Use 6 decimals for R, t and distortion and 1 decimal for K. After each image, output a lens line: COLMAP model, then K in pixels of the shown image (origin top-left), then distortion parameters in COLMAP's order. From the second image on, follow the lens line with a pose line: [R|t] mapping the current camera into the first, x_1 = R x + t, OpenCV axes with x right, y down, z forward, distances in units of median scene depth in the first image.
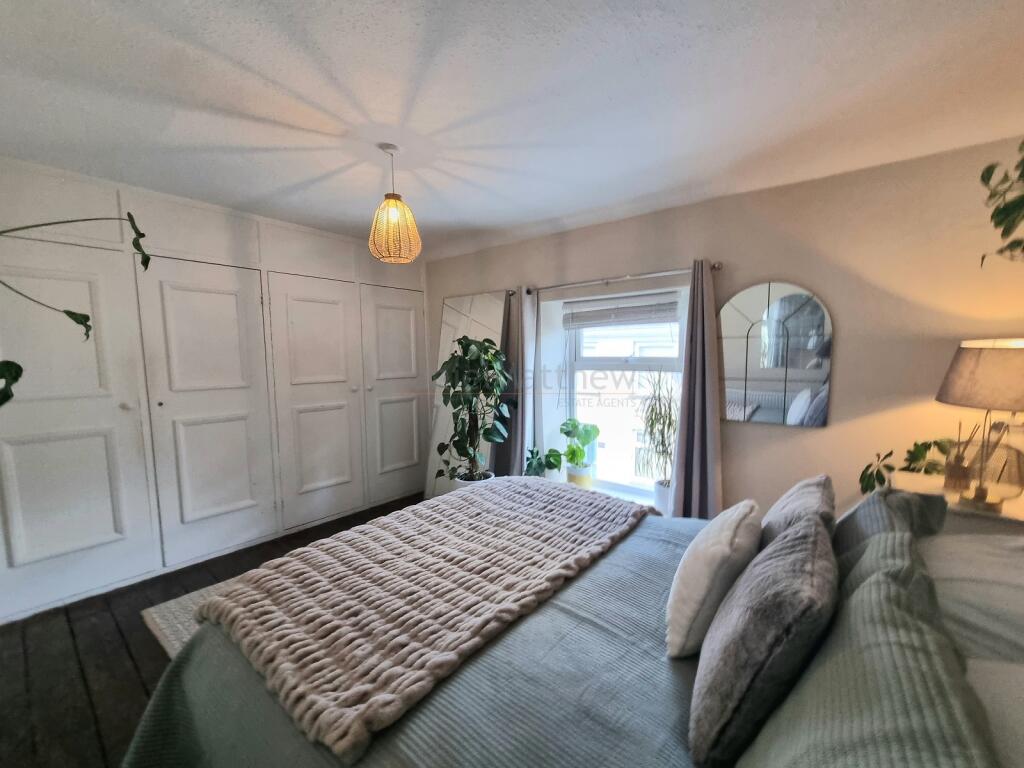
lens RADIAL K [[424.8, 0, 527.5], [0, 424.8, 393.6], [0, 0, 1]] dist [-0.000563, -0.000135]
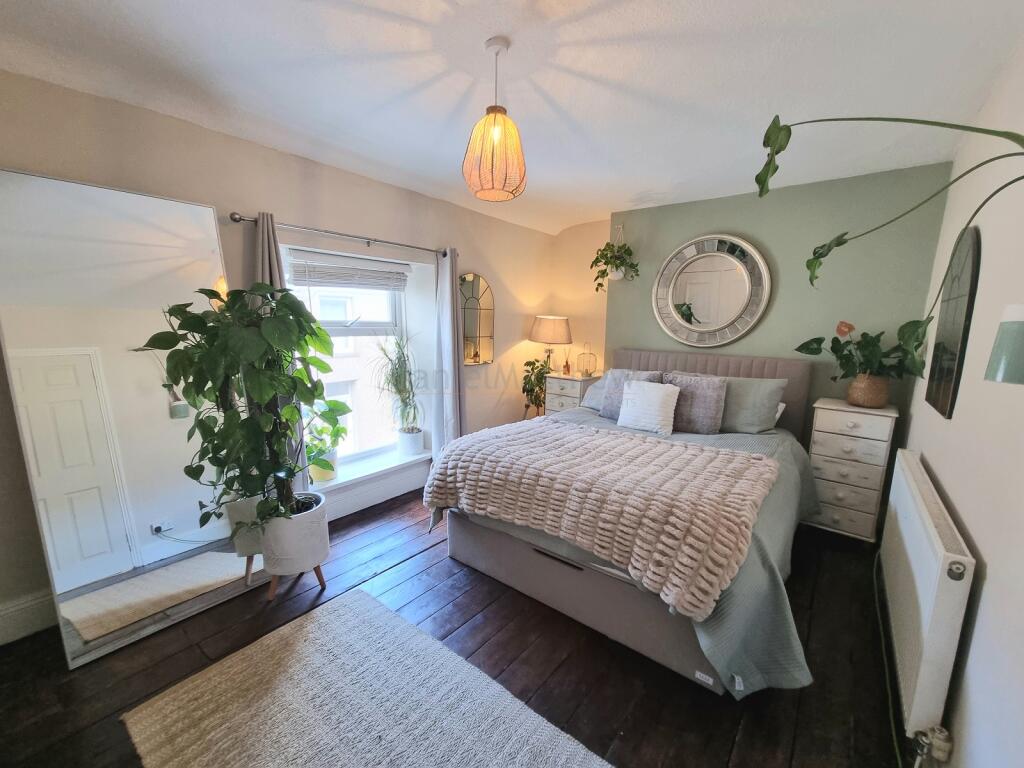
lens RADIAL K [[414.9, 0, 516.5], [0, 414.9, 392.7], [0, 0, 1]] dist [-0.000972, -0.000193]
pose [[-0.003308, -0.162543, 0.986696, -1.139746], [0.082728, 0.983275, 0.162257, -0.074092], [-0.996567, 0.082164, 0.010194, 0.987128]]
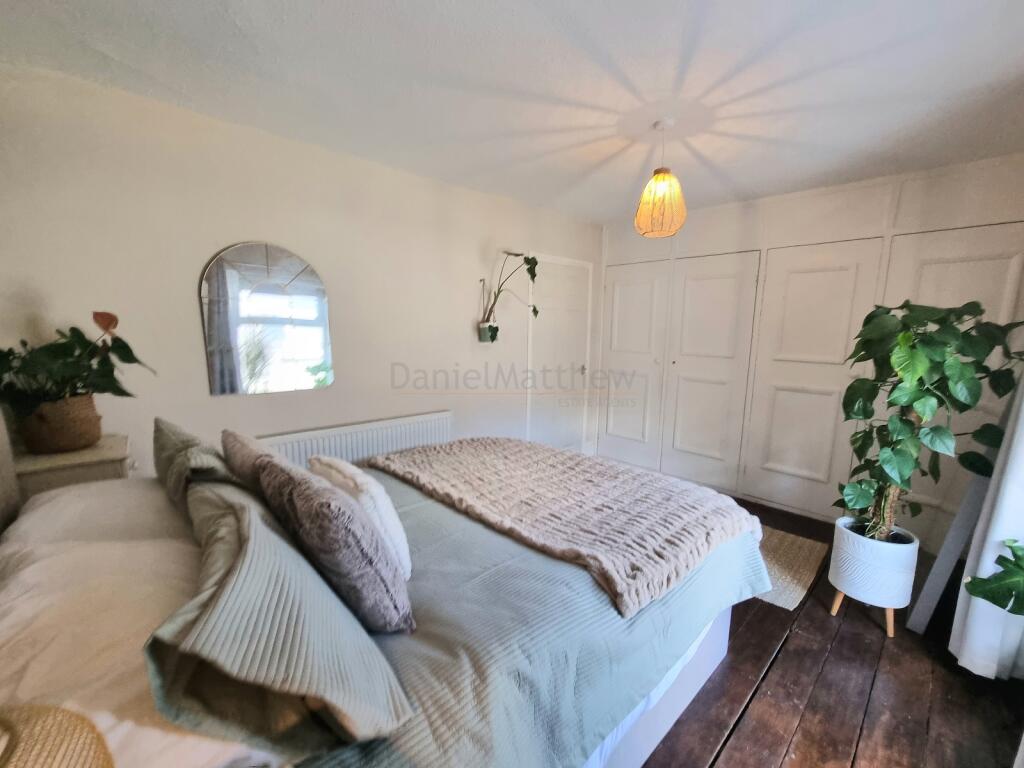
lens RADIAL K [[424.8, 0, 527.5], [0, 424.8, 393.6], [0, 0, 1]] dist [-0.000563, -0.000135]
pose [[-0.117840, 0.153841, -0.981044, 0.802013], [-0.110753, 0.979727, 0.166938, -0.072852], [0.986837, 0.128325, -0.098413, 0.841236]]
